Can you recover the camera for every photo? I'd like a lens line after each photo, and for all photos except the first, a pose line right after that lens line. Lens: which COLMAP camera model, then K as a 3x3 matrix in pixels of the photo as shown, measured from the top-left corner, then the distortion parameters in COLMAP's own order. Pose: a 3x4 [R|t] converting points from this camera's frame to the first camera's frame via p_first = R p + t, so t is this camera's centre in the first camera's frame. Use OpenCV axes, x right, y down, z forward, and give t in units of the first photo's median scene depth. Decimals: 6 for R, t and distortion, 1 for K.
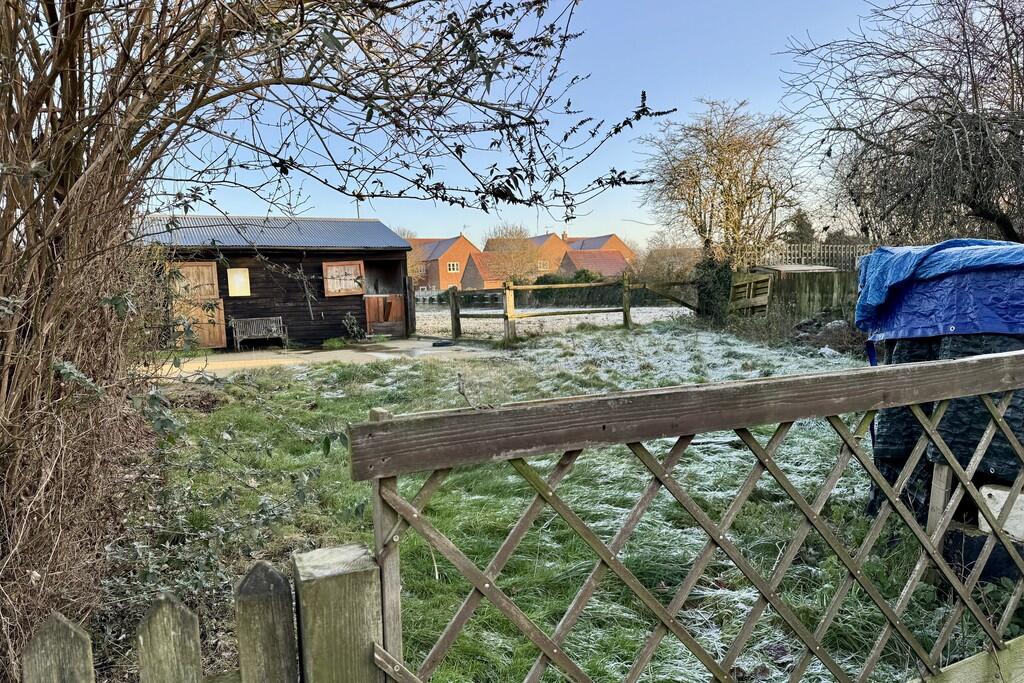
lens RADIAL K [[721.4, 0, 511.6], [0, 721.4, 353.2], [0, 0, 1]] dist [0.129649, -0.204524]
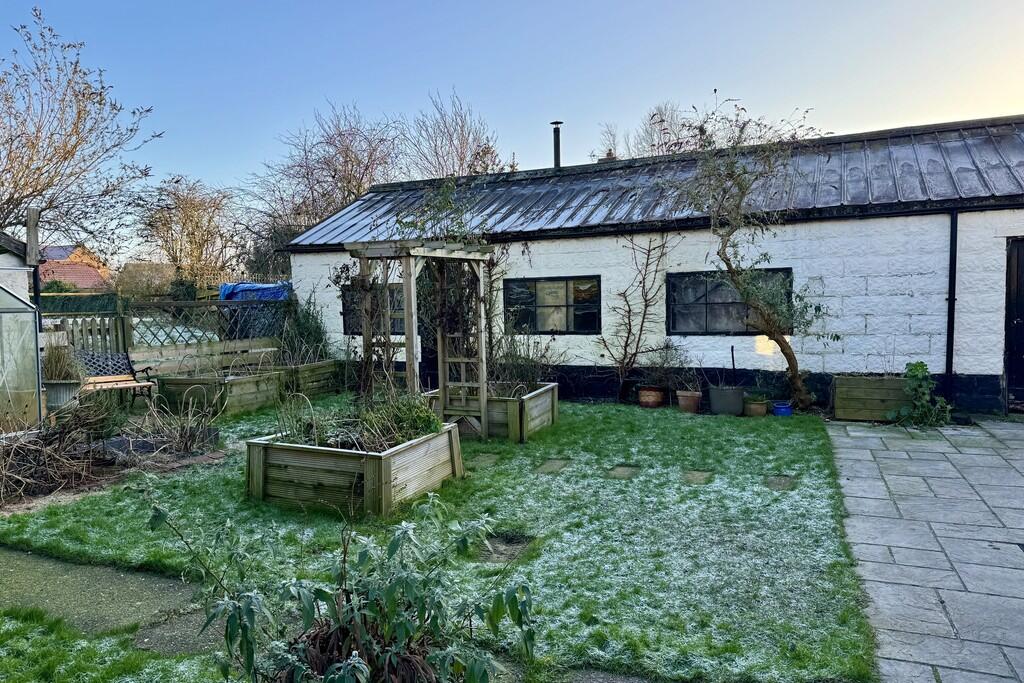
lens RADIAL K [[714.5, 0, 512.0], [0, 714.5, 341.5], [0, 0, 1]] dist [0.200346, -0.392353]
pose [[0.775855, -0.018850, 0.630630, -0.147770], [0.042080, 0.998874, -0.021913, 0.058450], [-0.629506, 0.043538, 0.775775, -0.577110]]
